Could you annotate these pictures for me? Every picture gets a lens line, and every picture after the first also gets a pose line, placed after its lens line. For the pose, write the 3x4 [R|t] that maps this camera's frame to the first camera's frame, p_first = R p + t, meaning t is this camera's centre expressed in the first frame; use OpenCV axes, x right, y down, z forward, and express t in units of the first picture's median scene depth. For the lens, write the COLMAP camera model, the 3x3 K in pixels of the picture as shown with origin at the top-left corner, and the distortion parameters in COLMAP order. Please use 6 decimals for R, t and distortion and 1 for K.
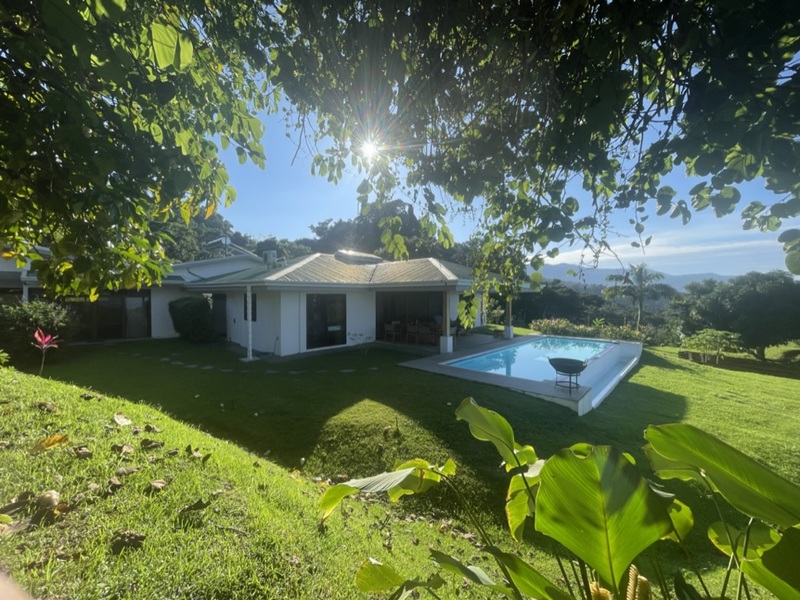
lens RADIAL K [[322.5, 0, 401.7], [0, 322.5, 297.2], [0, 0, 1]] dist [-0.003117, 0.001494]
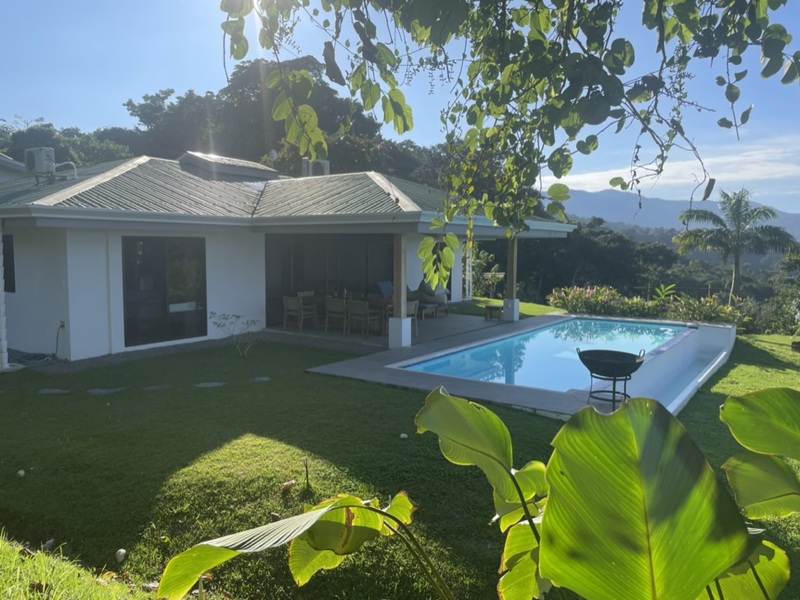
lens RADIAL K [[605.4, 0, 401.8], [0, 605.4, 290.2], [0, 0, 1]] dist [0.076165, -0.091792]
pose [[0.990297, -0.005050, 0.138877, 0.001602], [-0.004141, 0.997823, 0.065817, 0.015327], [-0.138907, -0.065754, 0.988120, -0.004053]]
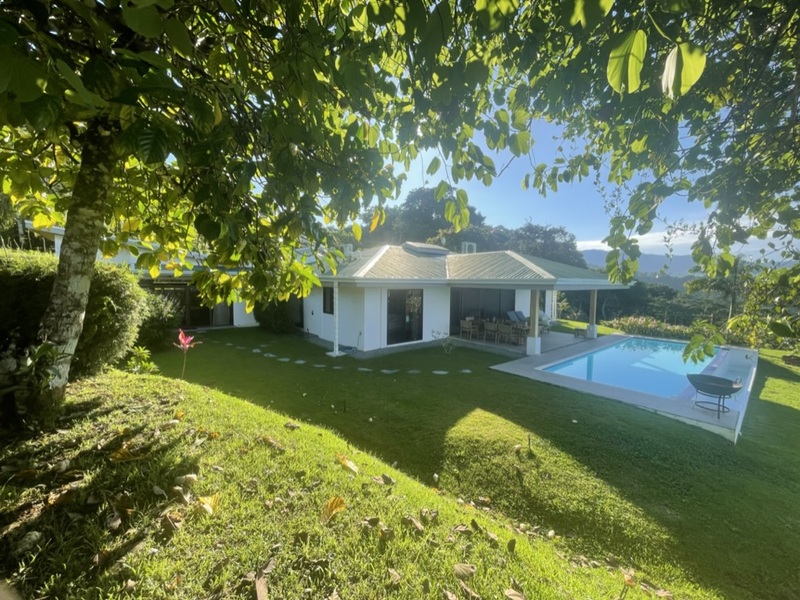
lens RADIAL K [[322.5, 0, 400.8], [0, 322.5, 296.4], [0, 0, 1]] dist [-0.003117, 0.001494]
pose [[0.992033, 0.018958, -0.124545, -0.227935], [-0.013710, 0.998987, 0.042856, -0.055188], [0.125231, -0.040807, 0.991288, 0.039277]]
